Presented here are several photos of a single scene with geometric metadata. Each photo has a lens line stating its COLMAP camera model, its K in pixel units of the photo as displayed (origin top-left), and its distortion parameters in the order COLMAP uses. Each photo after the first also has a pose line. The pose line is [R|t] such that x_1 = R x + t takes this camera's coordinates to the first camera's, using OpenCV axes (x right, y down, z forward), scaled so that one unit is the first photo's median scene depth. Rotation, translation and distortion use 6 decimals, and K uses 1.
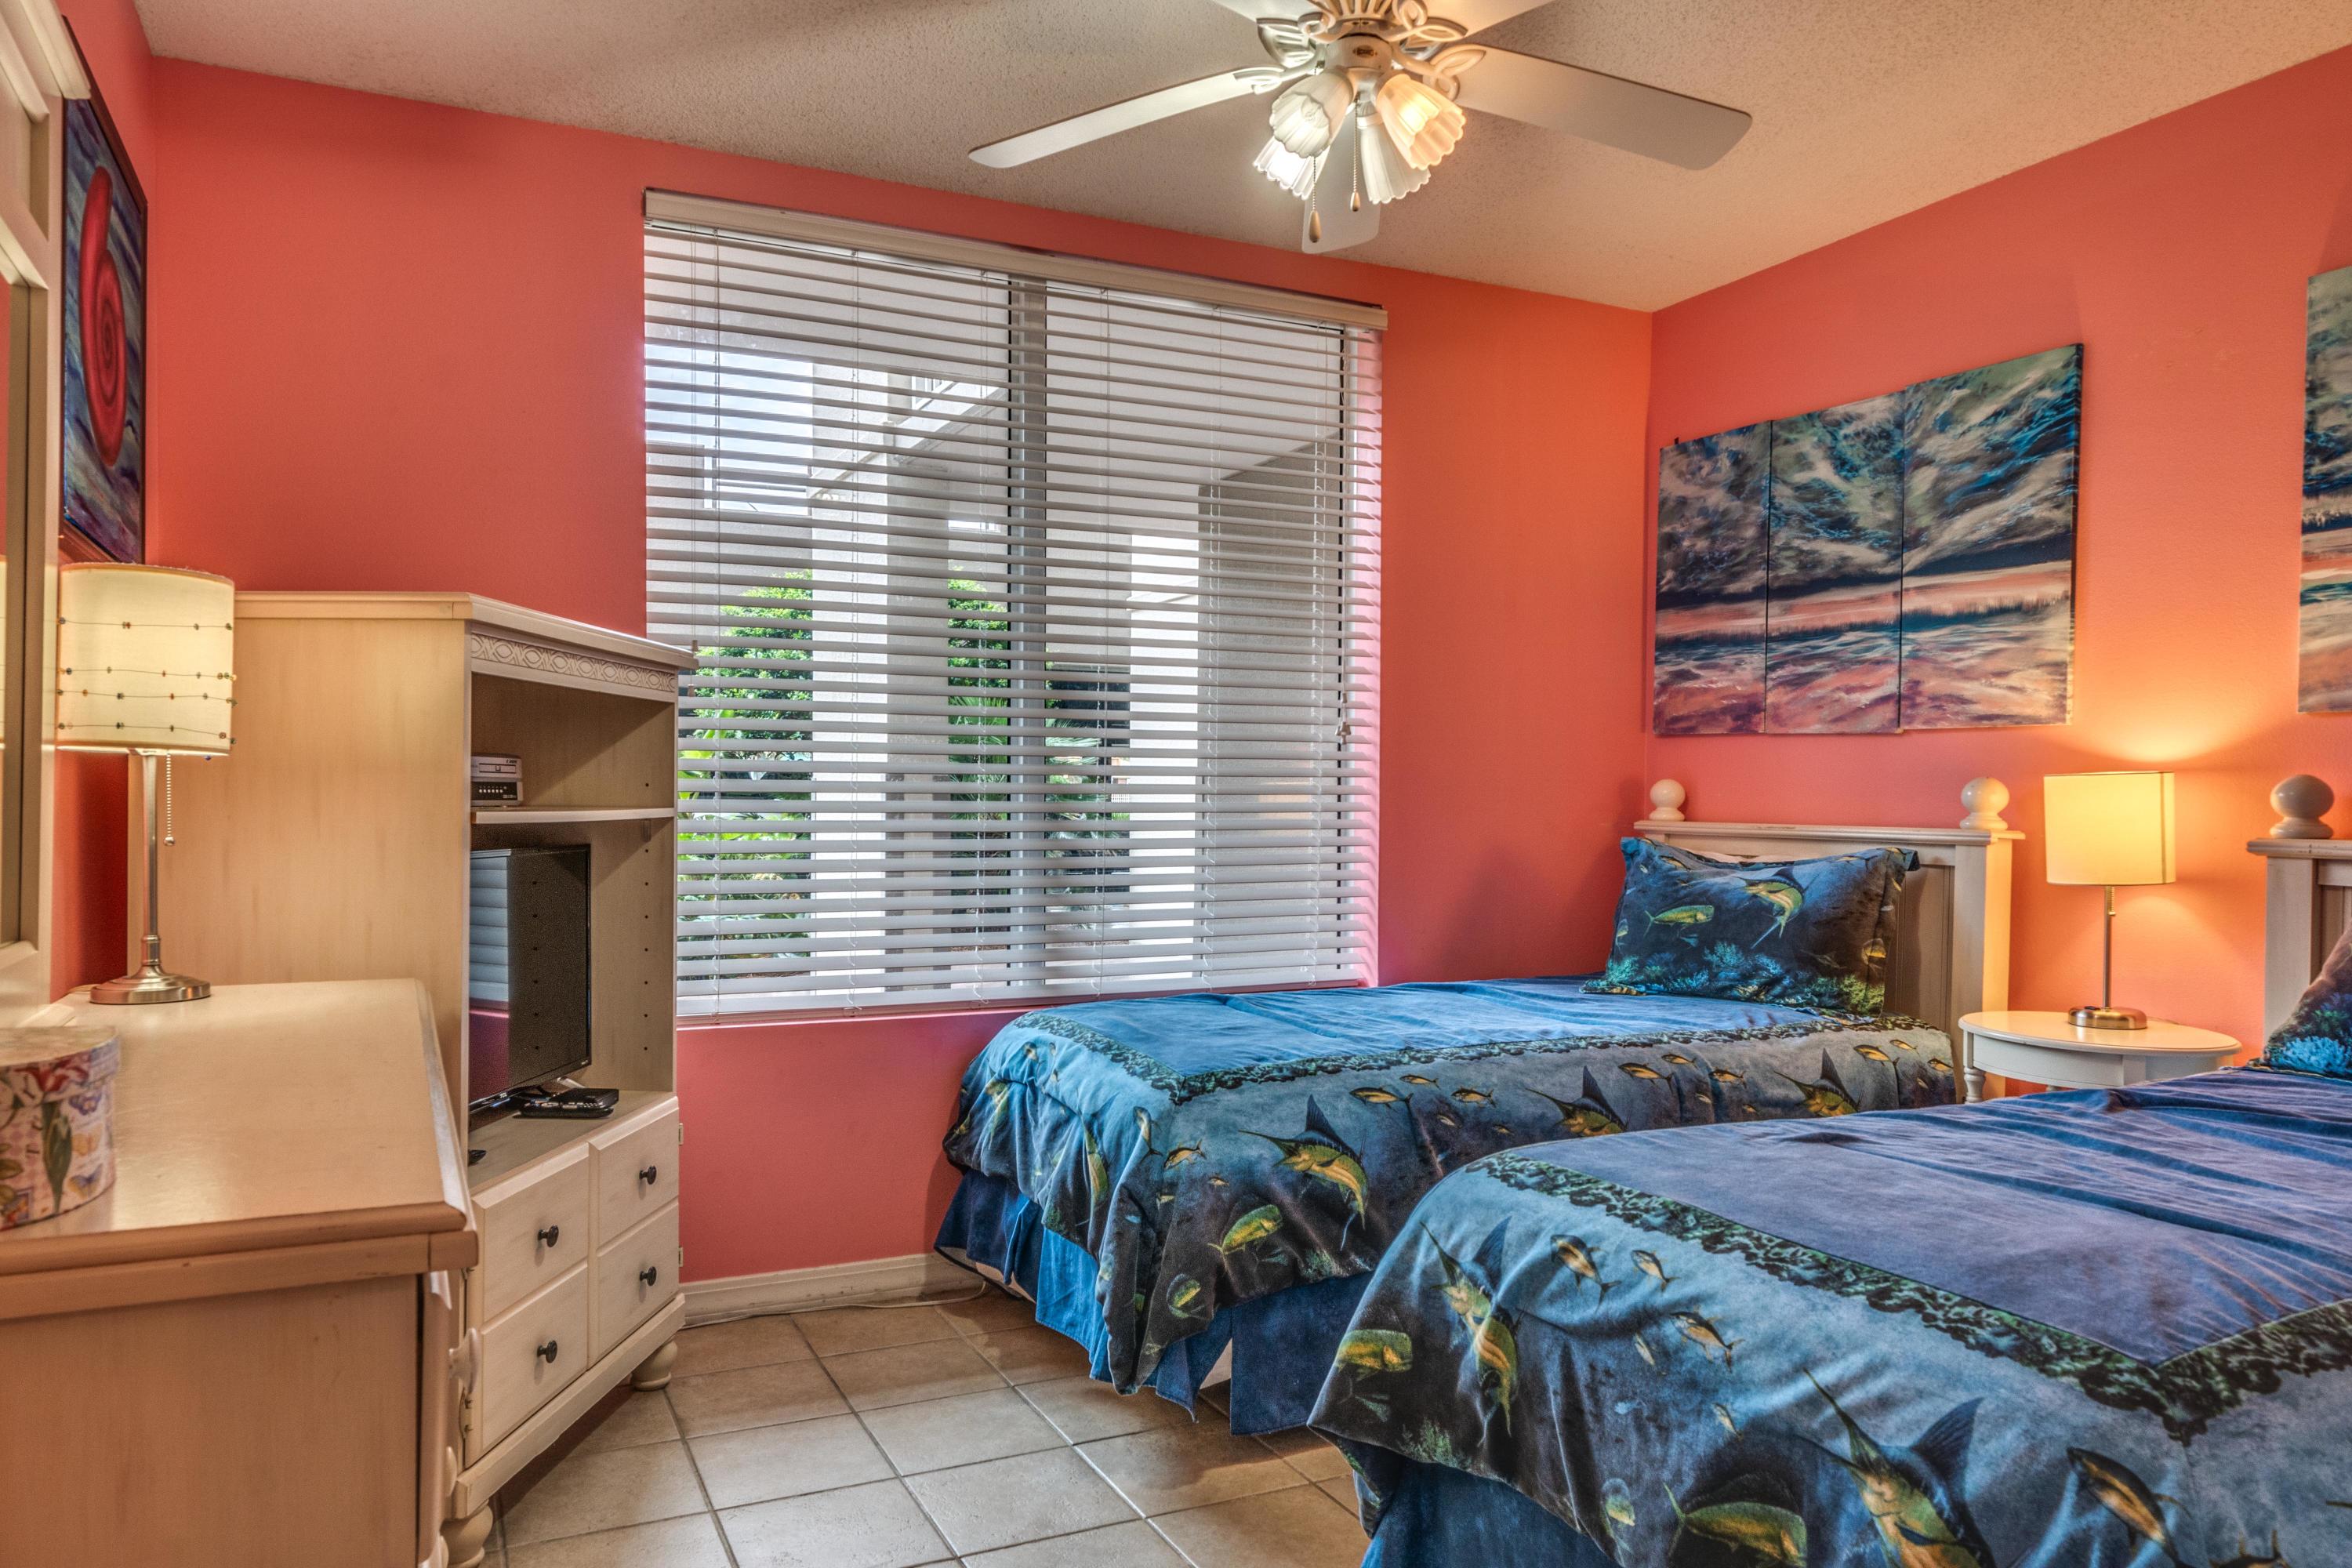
lens RADIAL K [[1587.6, 0, 1175.6], [0, 1587.6, 786.3], [0, 0, 1]] dist [-0.000575, 0.000075]
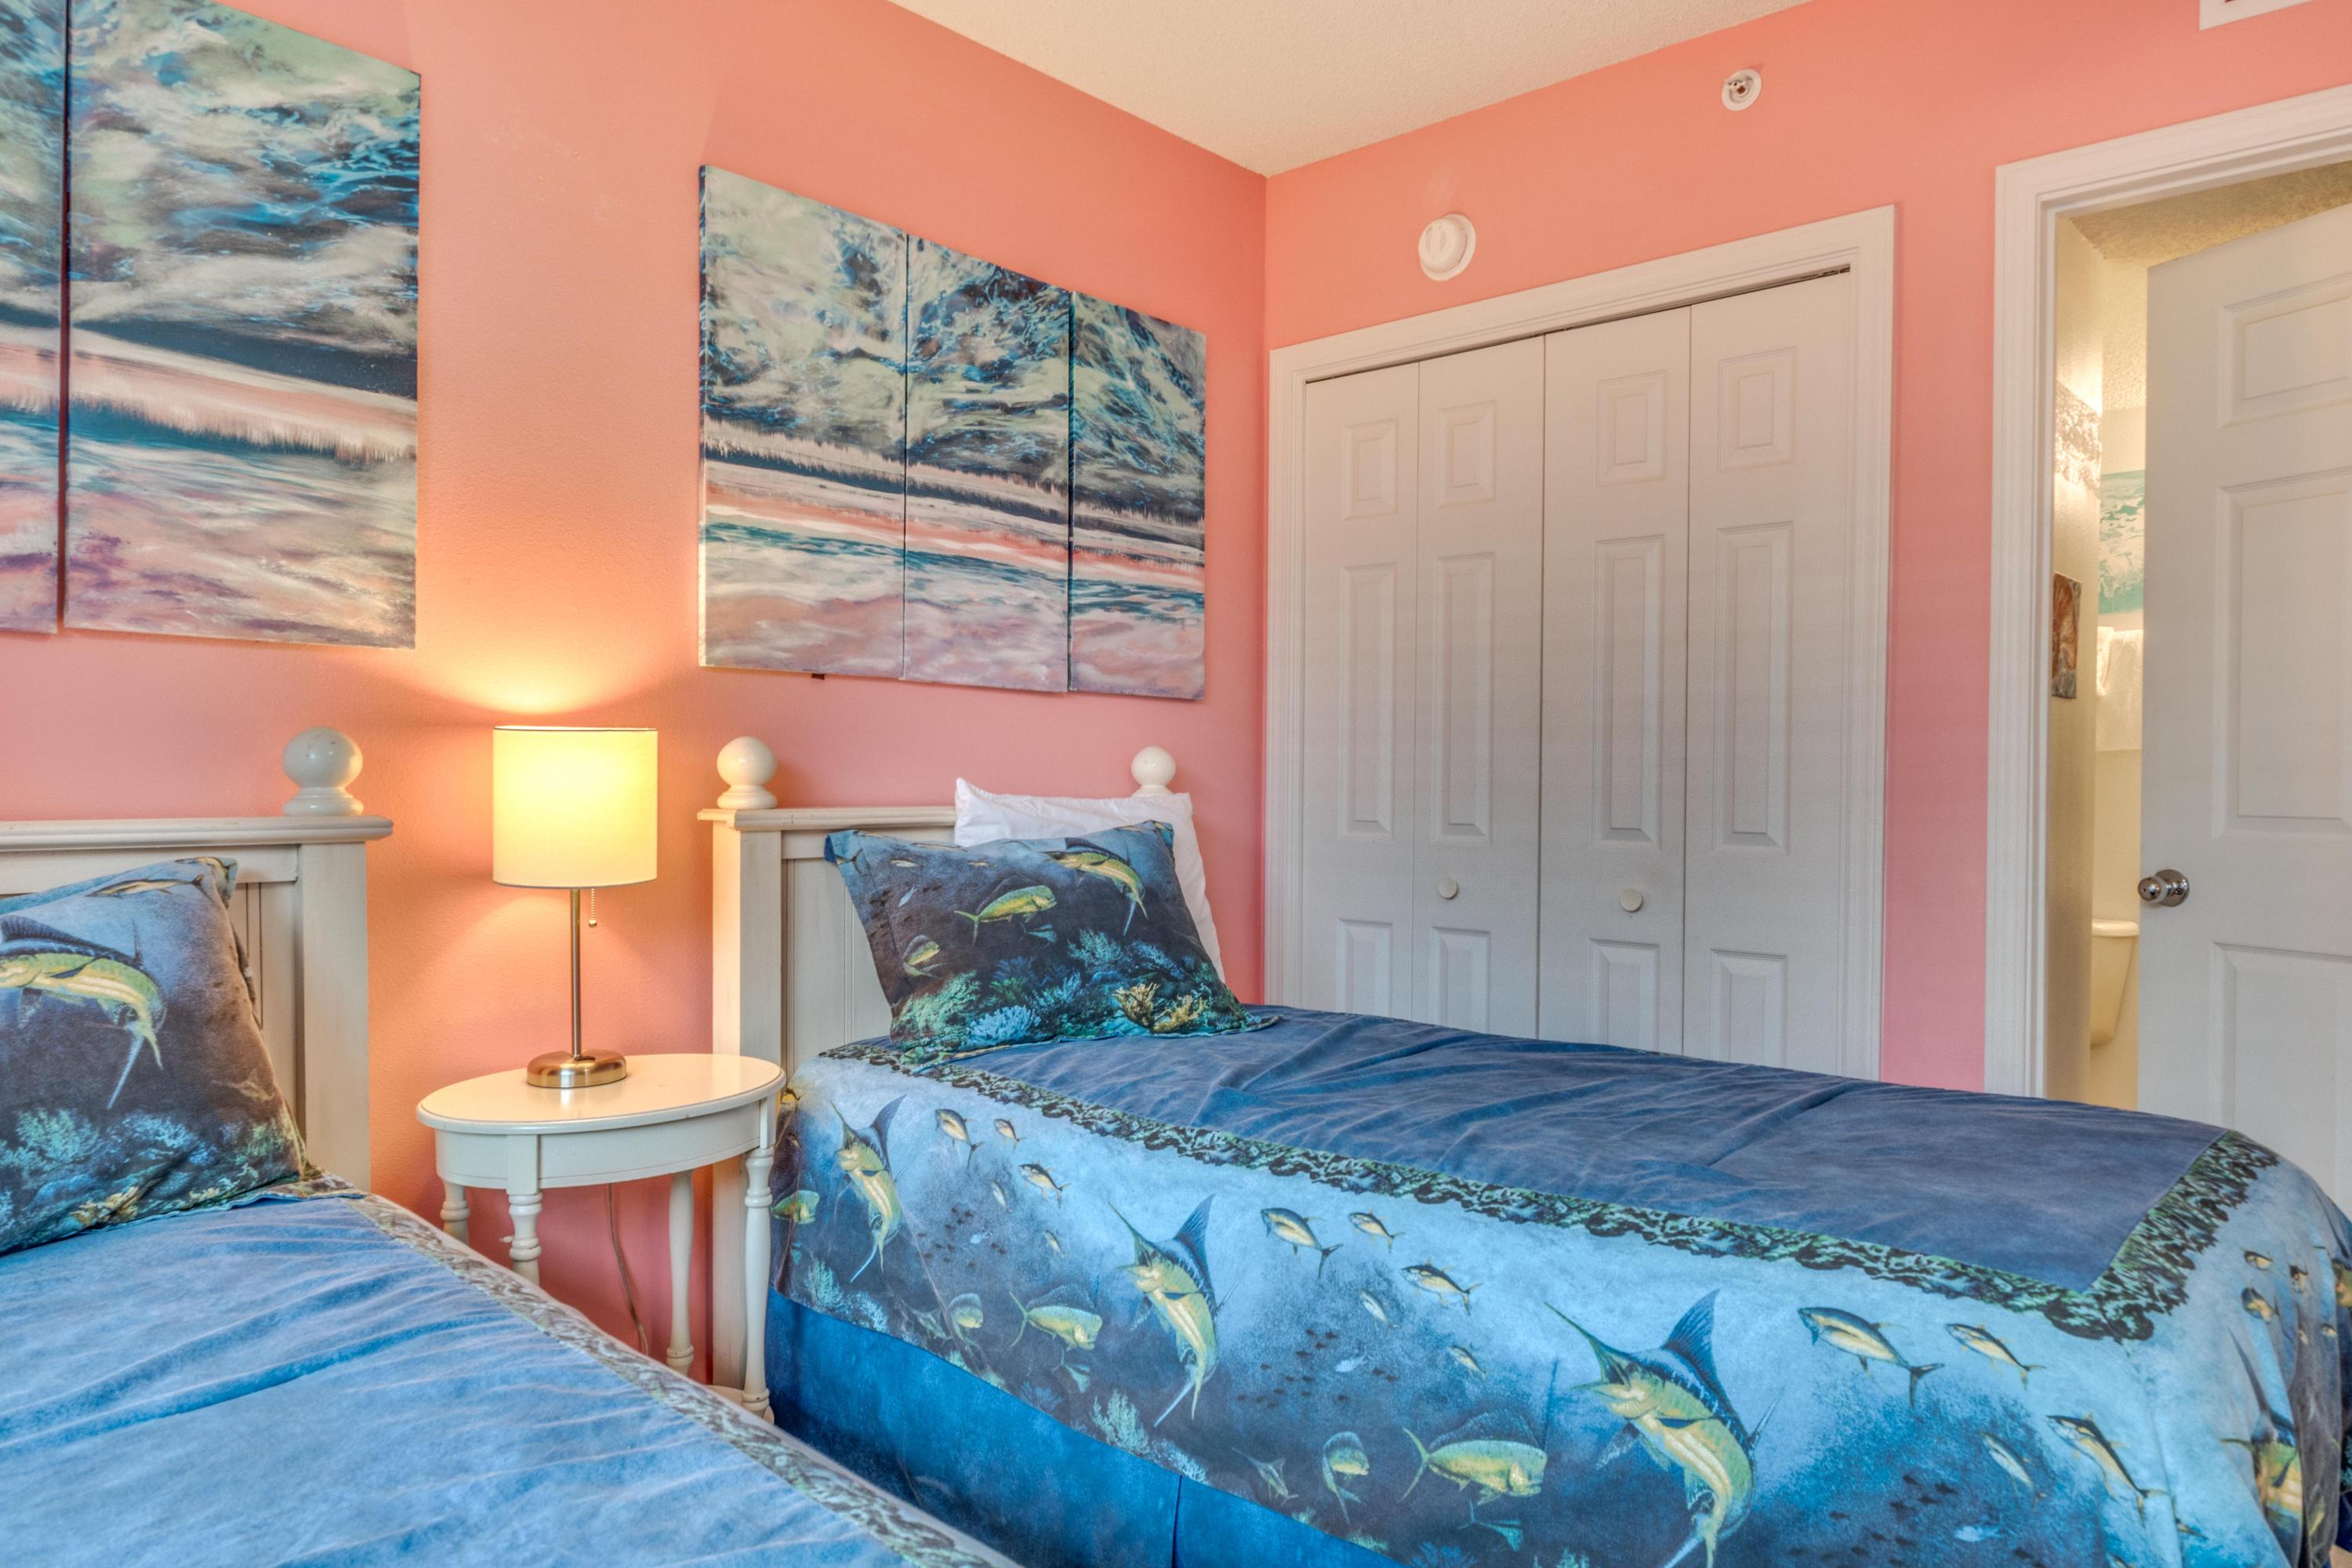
lens RADIAL K [[1489.2, 0, 1176.4], [0, 1489.2, 793.6], [0, 0, 1]] dist [0.001132, -0.001286]
pose [[-0.361733, -0.018587, 0.932096, -0.124310], [-0.008169, 0.999826, 0.016767, 0.007109], [-0.932246, -0.001549, -0.361822, 0.893231]]
